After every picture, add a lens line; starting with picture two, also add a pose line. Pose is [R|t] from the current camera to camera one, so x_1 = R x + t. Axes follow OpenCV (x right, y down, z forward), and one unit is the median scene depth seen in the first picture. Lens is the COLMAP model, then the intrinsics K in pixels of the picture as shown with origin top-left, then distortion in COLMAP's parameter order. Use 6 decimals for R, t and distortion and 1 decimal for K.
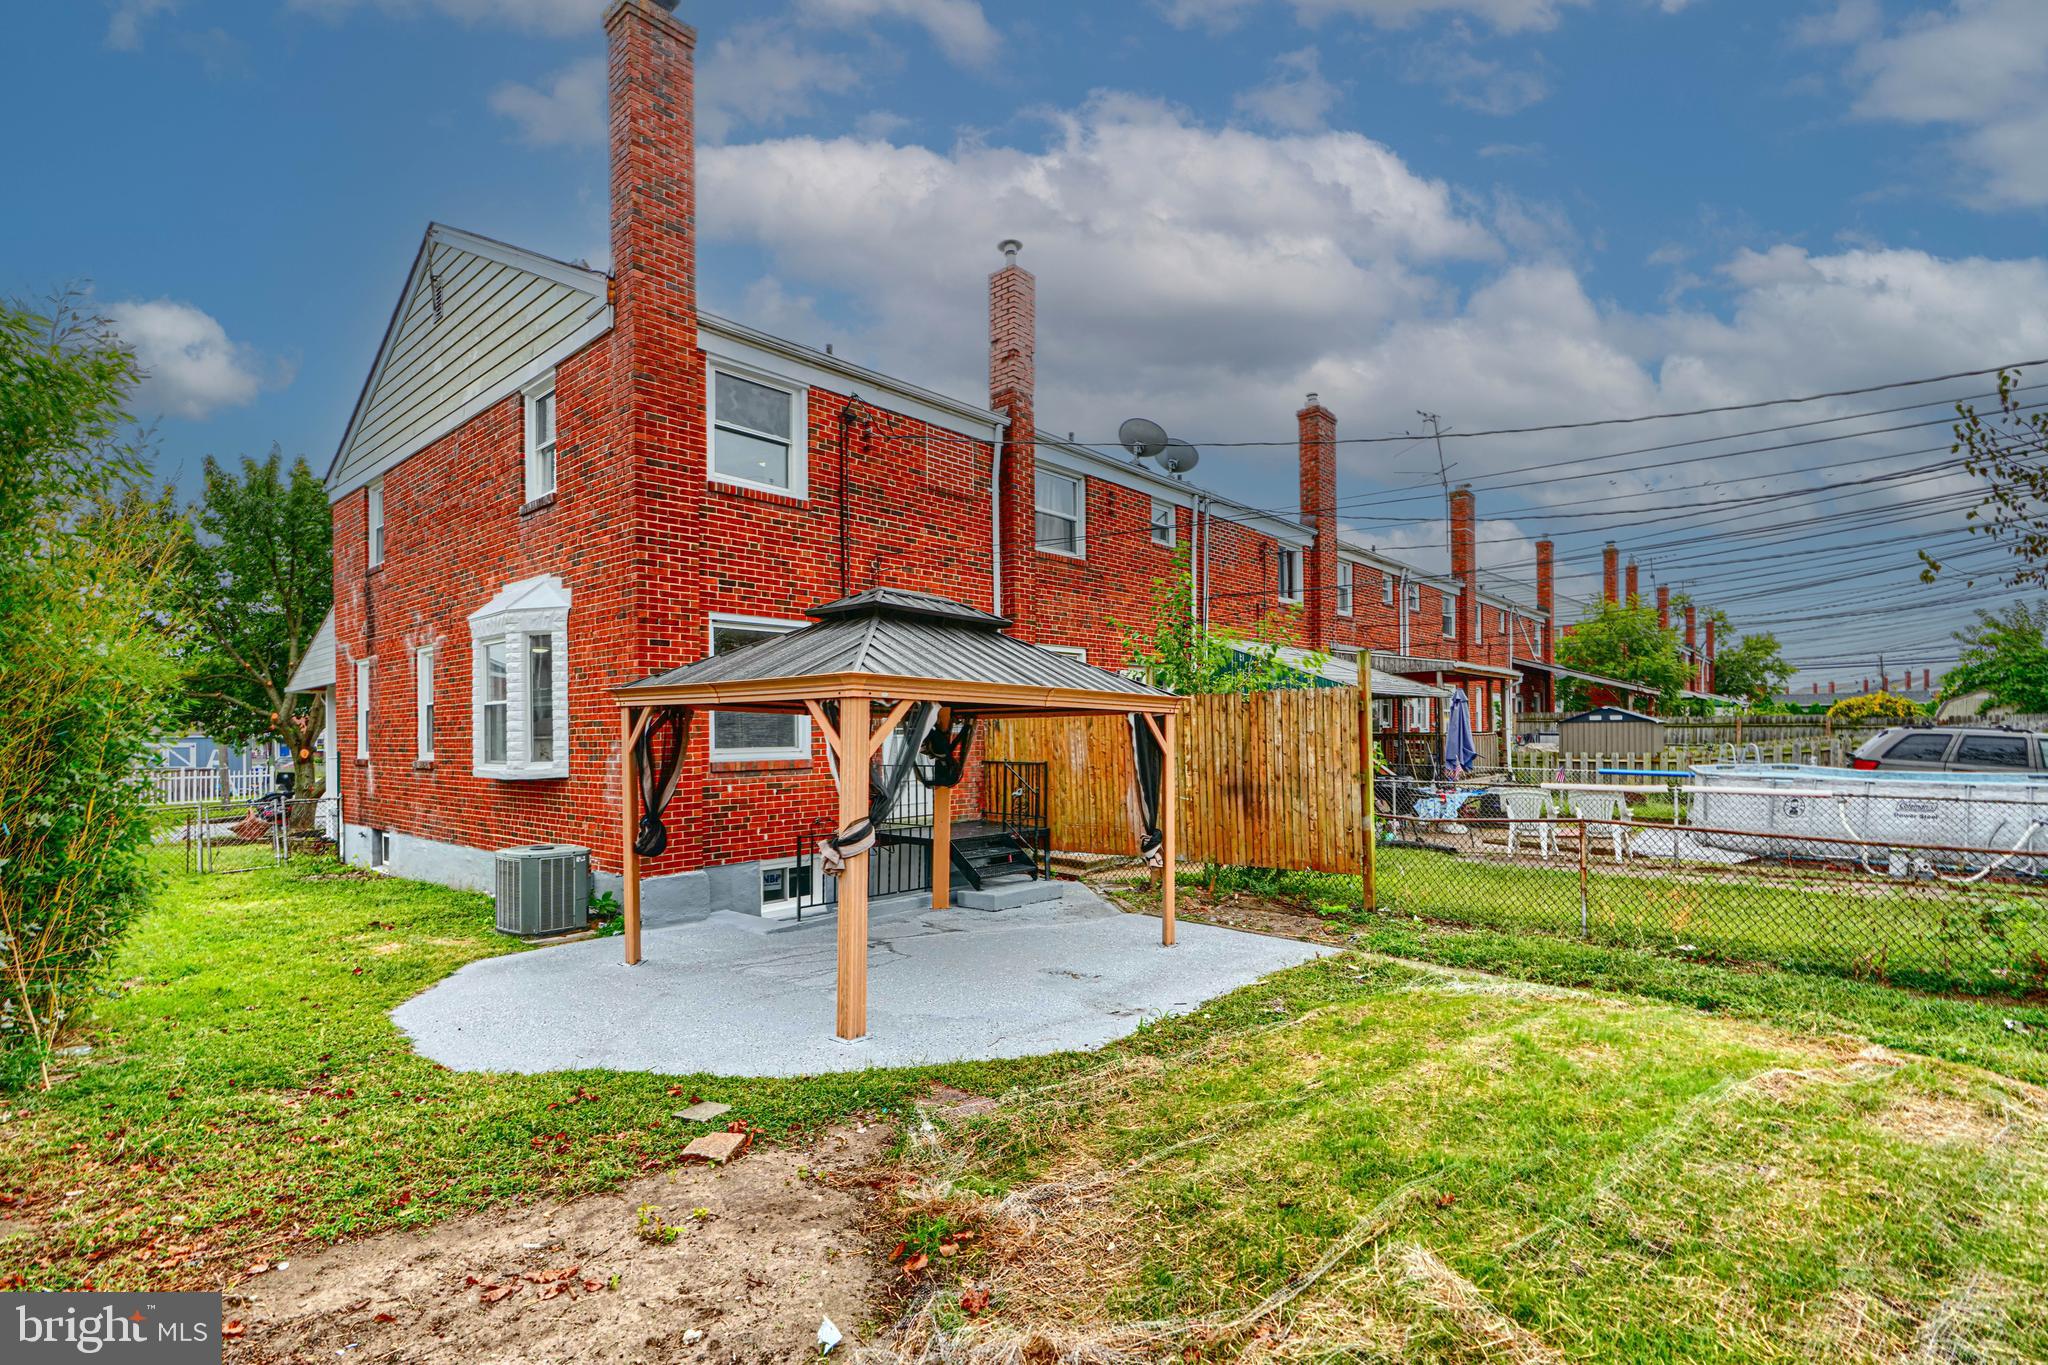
lens RADIAL K [[956.5, 0, 1025.1], [0, 956.5, 726.4], [0, 0, 1]] dist [-0.000789, -0.000513]
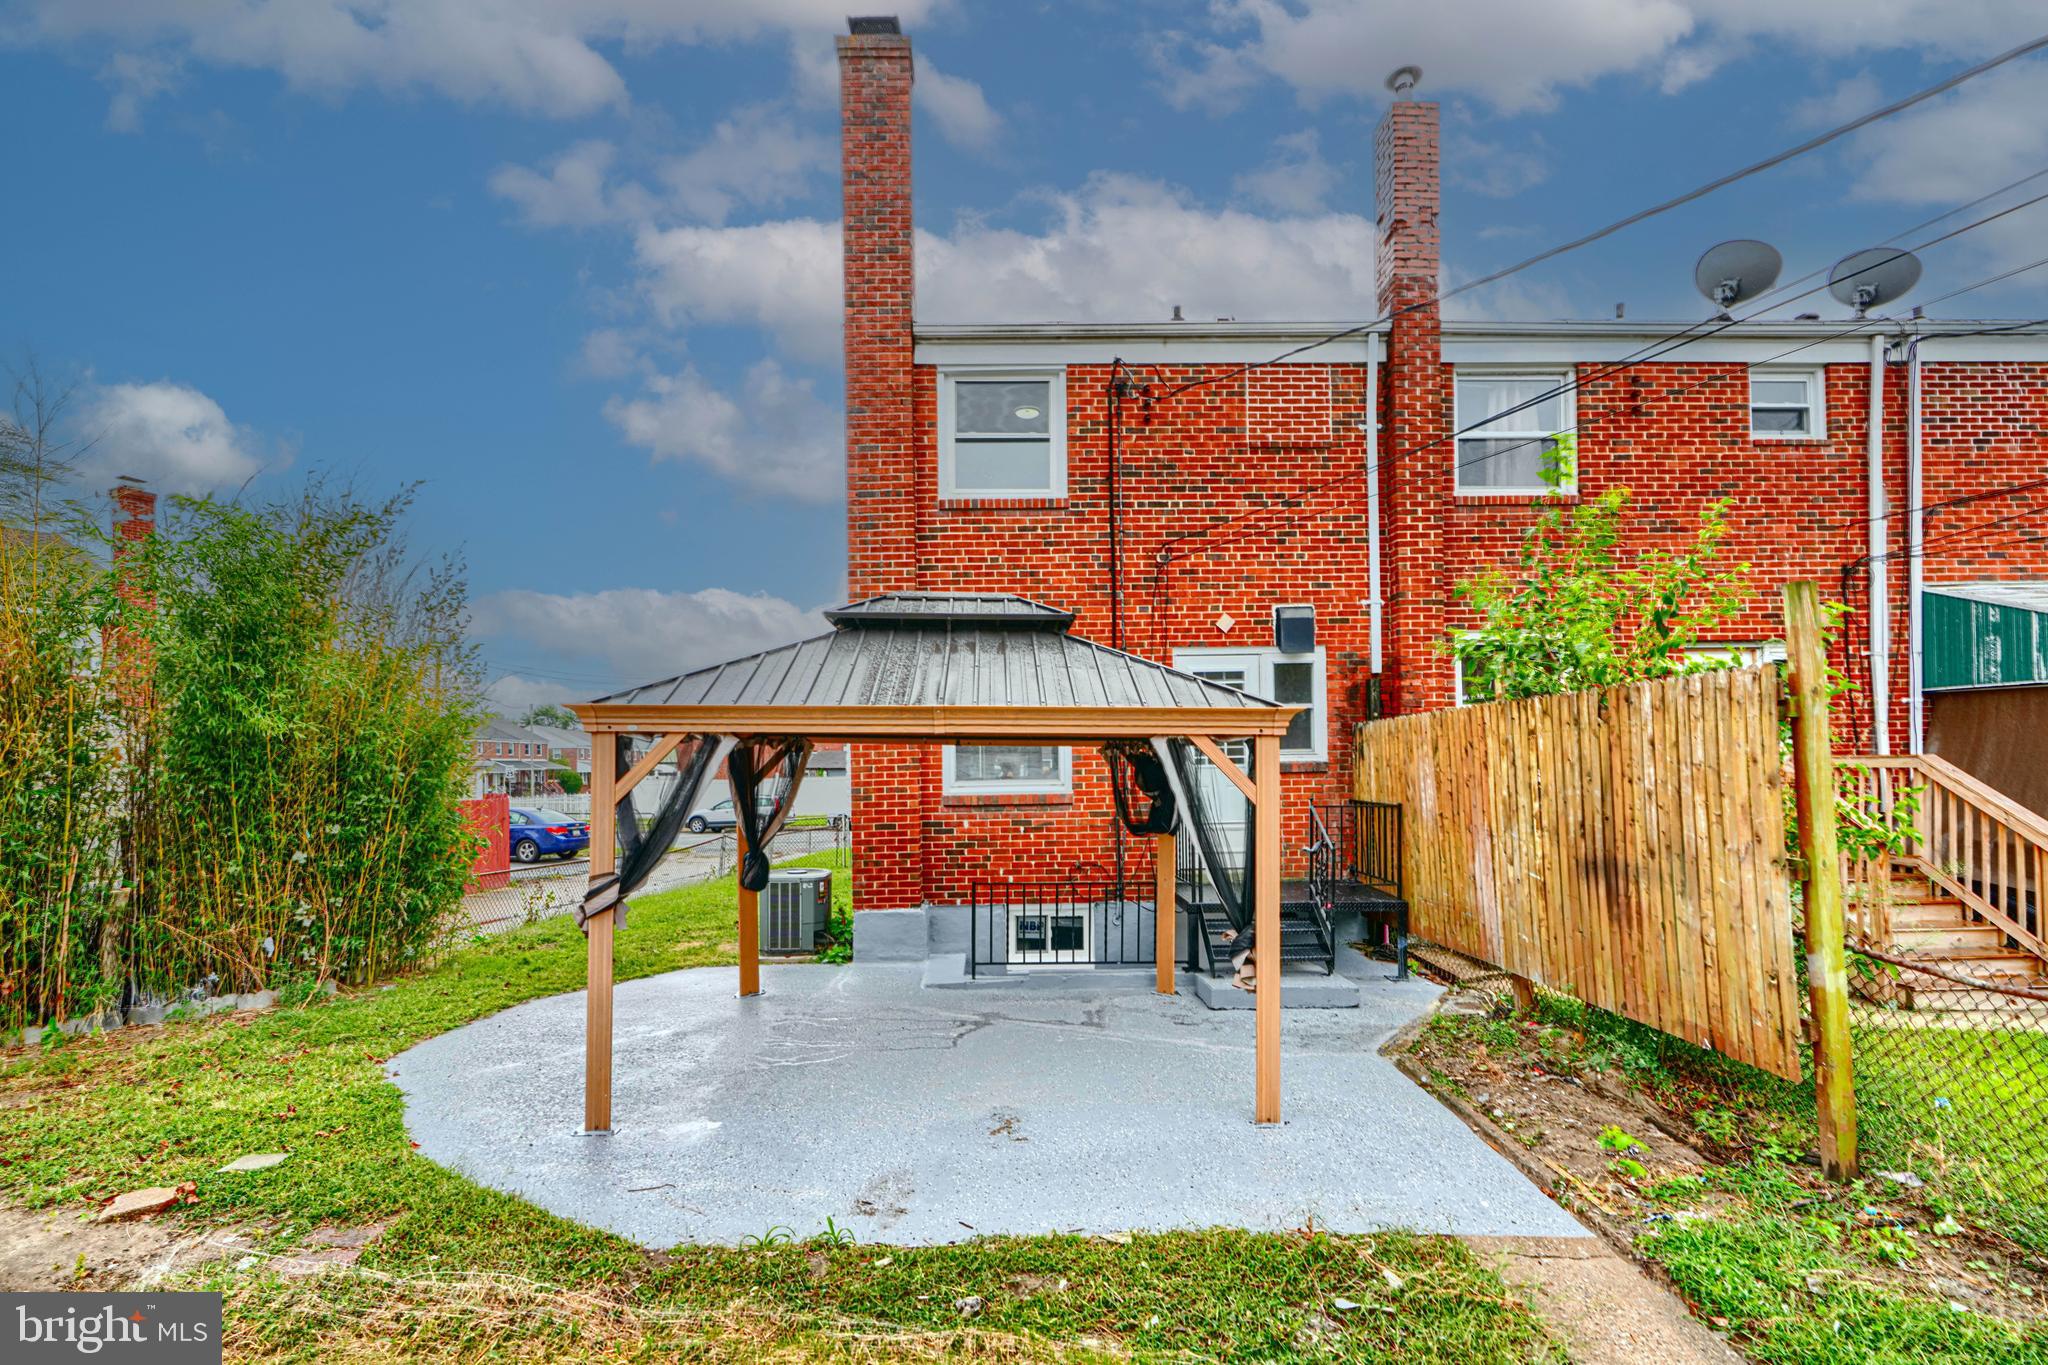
lens RADIAL K [[956.5, 0, 1020.8], [0, 956.5, 747.7], [0, 0, 1]] dist [-0.000789, -0.000513]
pose [[0.676864, -0.012299, -0.736006, 0.406752], [0.012967, 0.999904, -0.004784, -0.004228], [0.735994, -0.006306, 0.676959, 0.399207]]
